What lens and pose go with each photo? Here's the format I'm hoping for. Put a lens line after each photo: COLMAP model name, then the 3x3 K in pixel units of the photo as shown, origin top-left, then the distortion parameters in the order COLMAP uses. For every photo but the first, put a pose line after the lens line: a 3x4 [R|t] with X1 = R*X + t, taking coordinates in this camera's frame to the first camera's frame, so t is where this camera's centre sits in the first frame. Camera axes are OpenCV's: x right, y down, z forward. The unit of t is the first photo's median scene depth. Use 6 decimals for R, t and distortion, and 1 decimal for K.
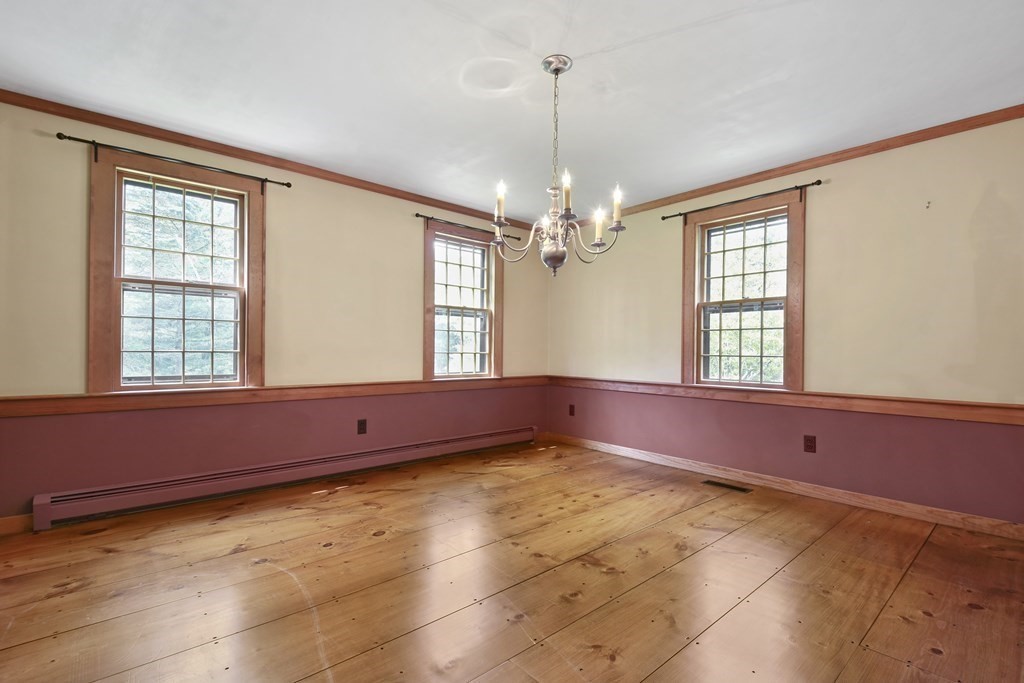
lens RADIAL K [[479.9, 0, 520.7], [0, 479.9, 351.4], [0, 0, 1]] dist [0.041833, -0.031627]
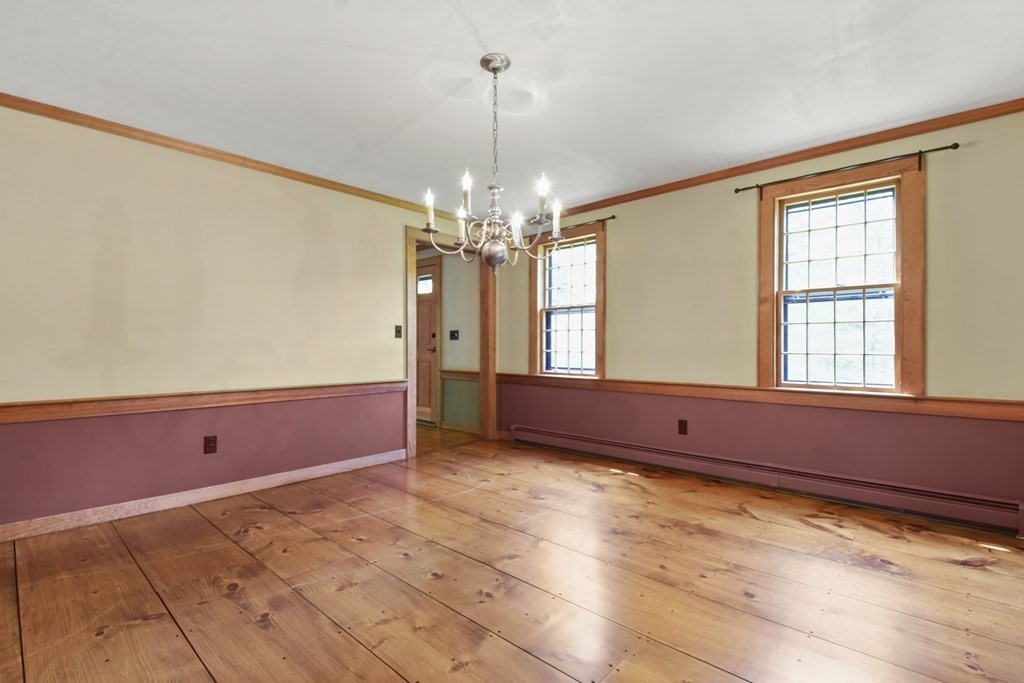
lens RADIAL K [[479.9, 0, 520.7], [0, 479.9, 351.4], [0, 0, 1]] dist [0.041833, -0.031627]
pose [[0.082741, -0.002295, -0.996568, 0.593827], [-0.006300, 0.999976, -0.002826, 0.005021], [0.996551, 0.006512, 0.082725, 0.548658]]
